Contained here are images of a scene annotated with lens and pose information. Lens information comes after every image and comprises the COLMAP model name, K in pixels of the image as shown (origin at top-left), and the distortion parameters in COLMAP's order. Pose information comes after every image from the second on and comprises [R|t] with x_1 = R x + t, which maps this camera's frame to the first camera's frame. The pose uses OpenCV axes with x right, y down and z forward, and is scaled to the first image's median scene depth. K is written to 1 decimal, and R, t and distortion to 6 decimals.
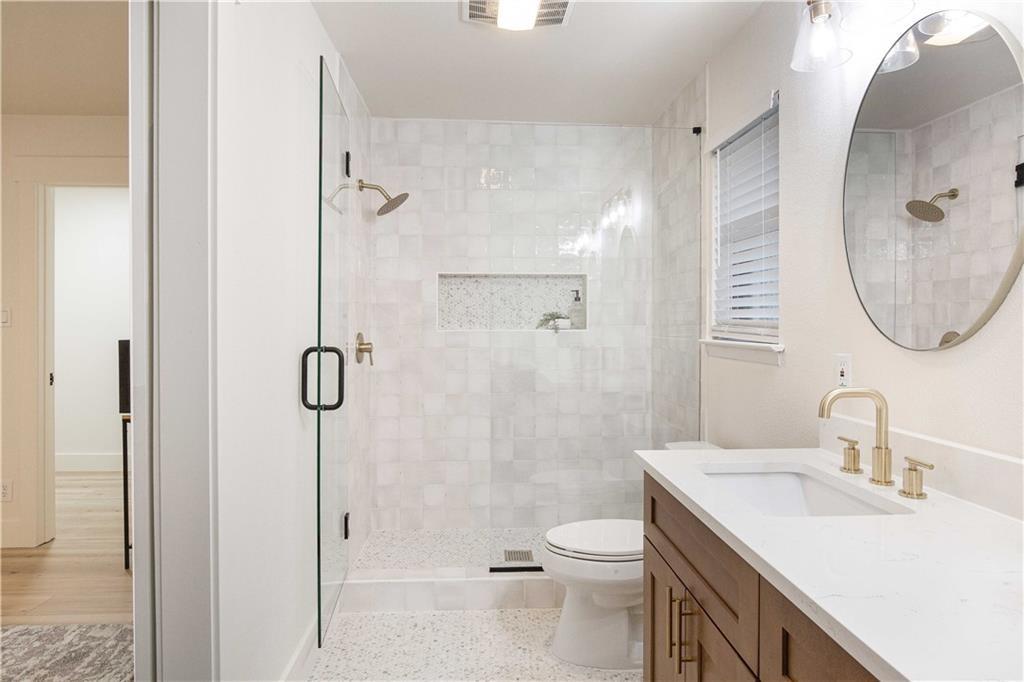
lens RADIAL K [[570.8, 0, 506.9], [0, 570.8, 321.1], [0, 0, 1]] dist [-0.019536, 0.002468]
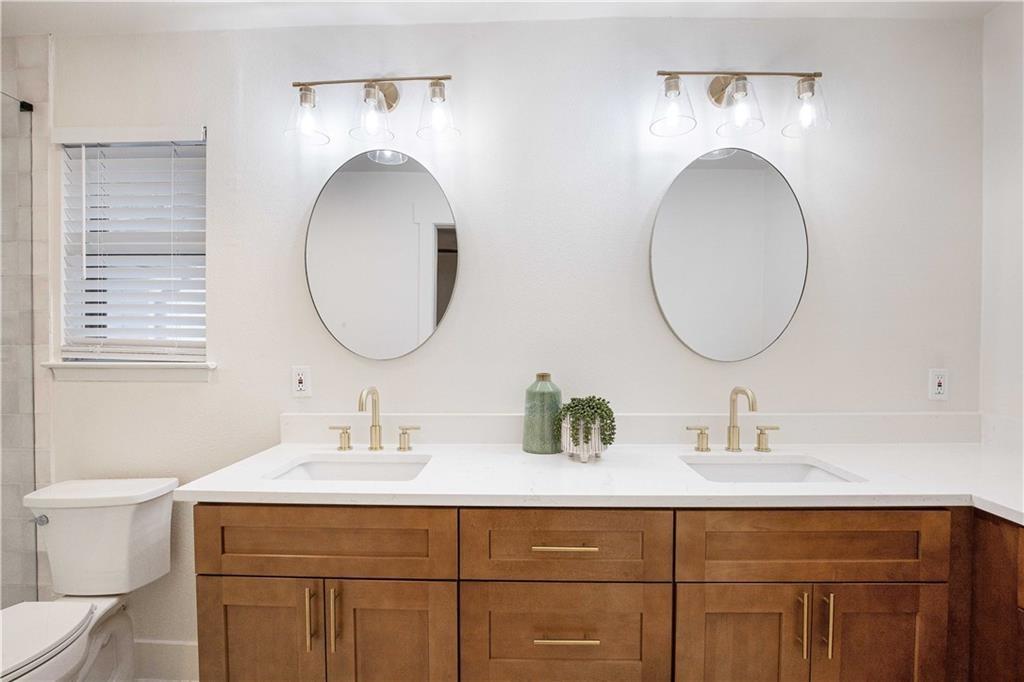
lens RADIAL K [[481.0, 0, 506.0], [0, 481.0, 345.4], [0, 0, 1]] dist [-0.020718, 0.000245]
pose [[0.118575, -0.007749, 0.992915, -0.352173], [-0.002639, 0.999964, 0.008119, 0.000289], [-0.992942, -0.003583, 0.118551, 0.324253]]
